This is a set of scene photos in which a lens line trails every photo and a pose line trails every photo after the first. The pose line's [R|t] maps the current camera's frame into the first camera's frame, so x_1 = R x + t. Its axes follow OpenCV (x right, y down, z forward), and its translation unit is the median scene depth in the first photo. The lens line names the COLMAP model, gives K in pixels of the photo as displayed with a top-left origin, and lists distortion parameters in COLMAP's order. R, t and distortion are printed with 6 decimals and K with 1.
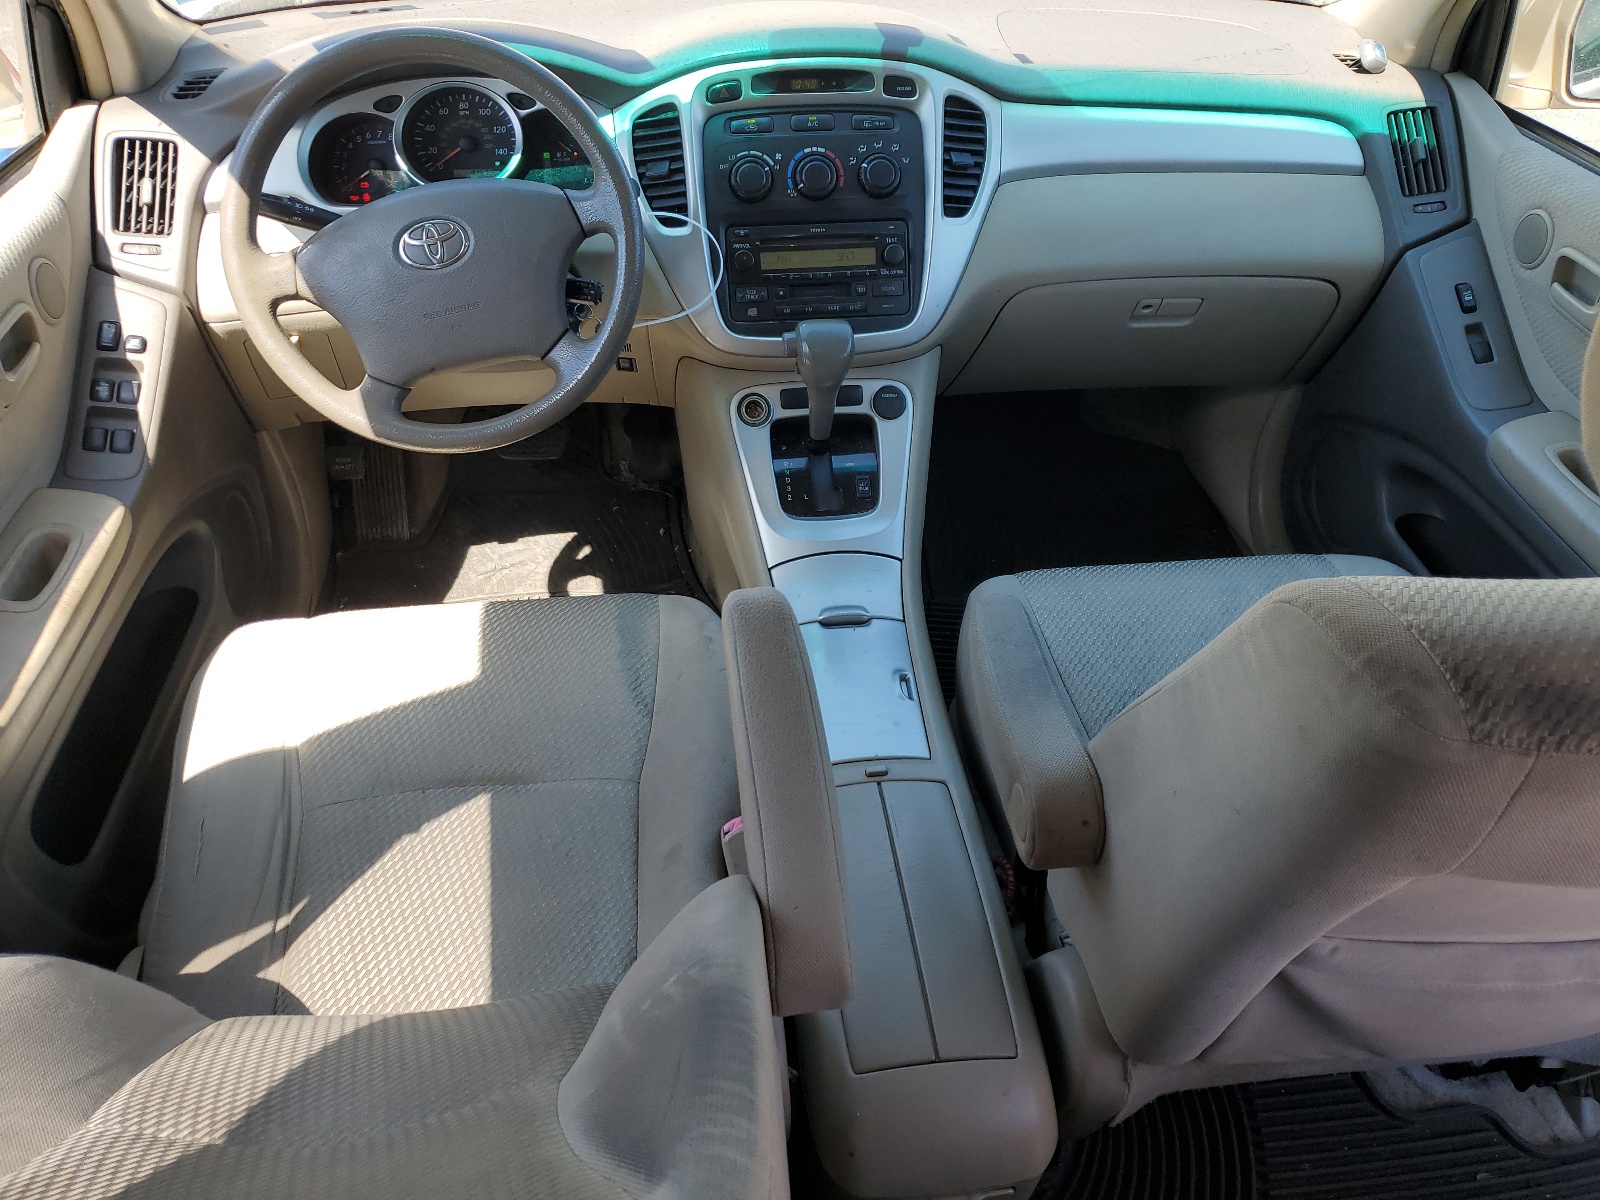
lens RADIAL K [[1223.5, 0, 806.6], [0, 1223.5, 593.0], [0, 0, 1]] dist [-0.008156, 0.000137]
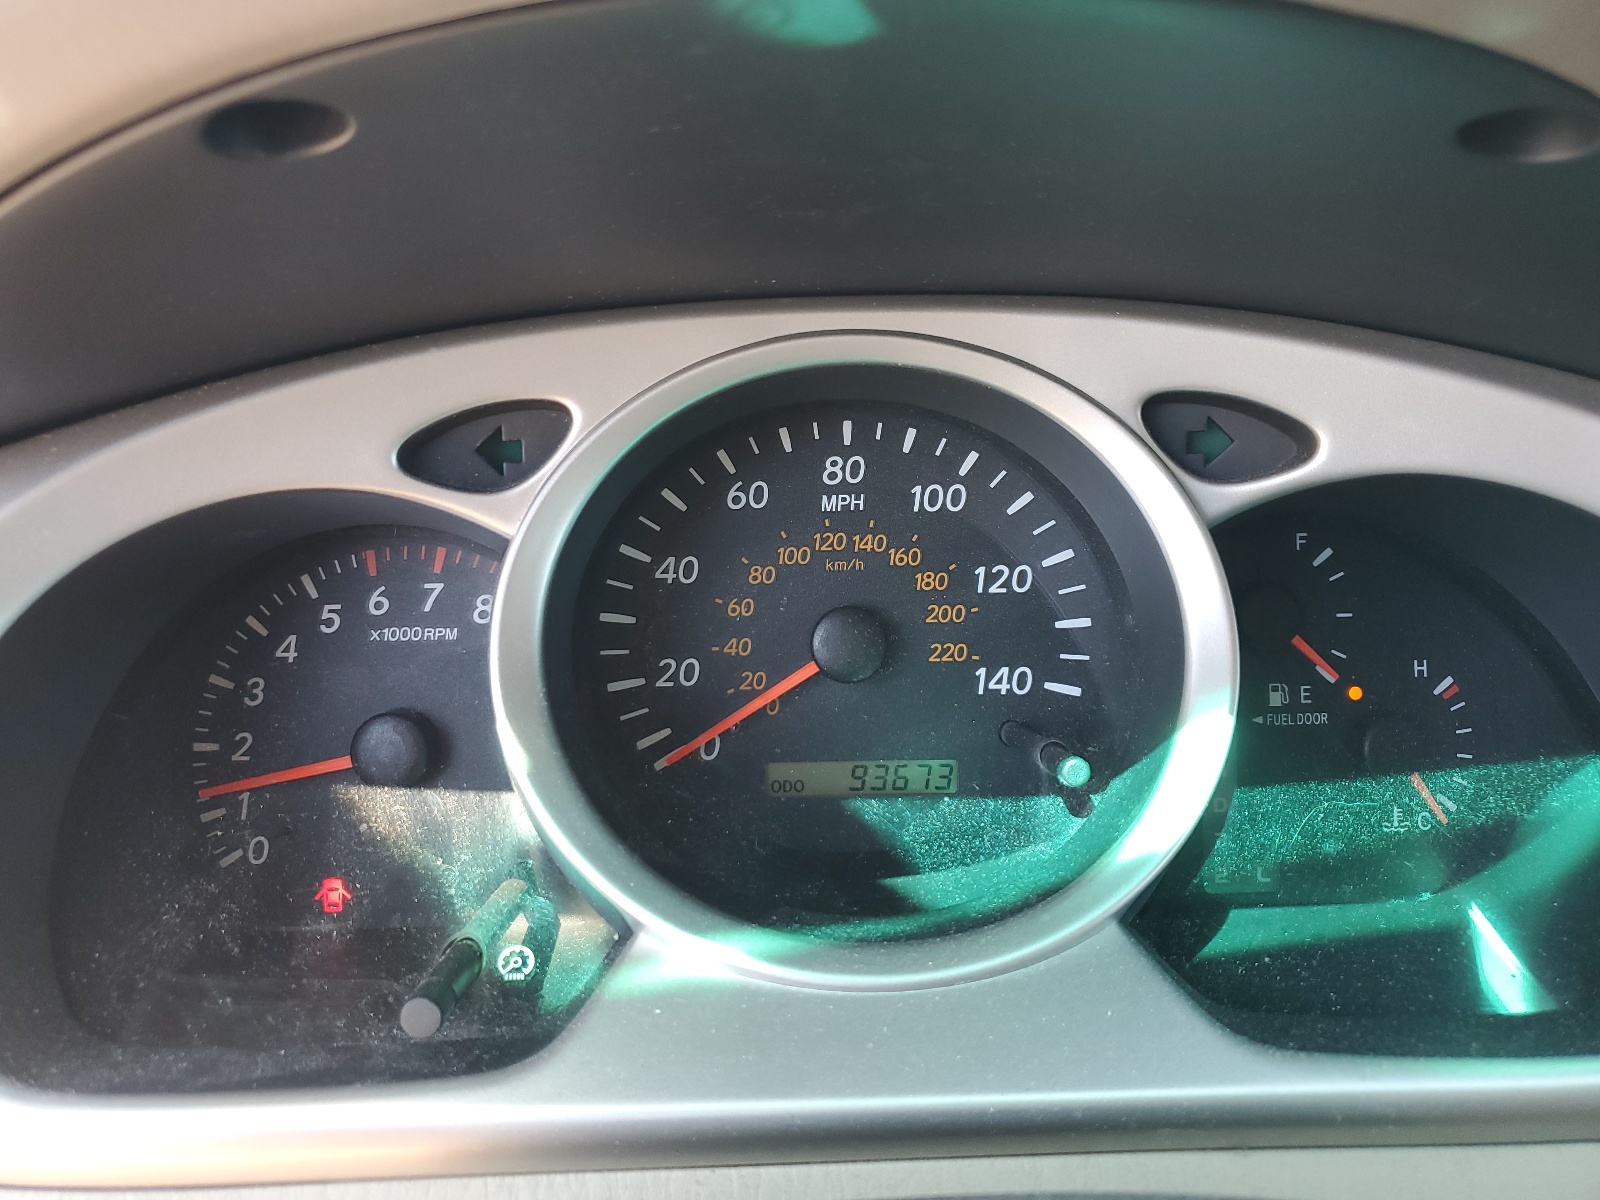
lens RADIAL K [[1223.5, 0, 795.5], [0, 1223.5, 597.8], [0, 0, 1]] dist [-0.008156, 0.000137]
pose [[0.996477, 0.007972, -0.083484, -0.275510], [-0.034516, 0.946236, -0.321630, -0.315745], [0.076431, 0.323379, 0.943178, 0.821405]]
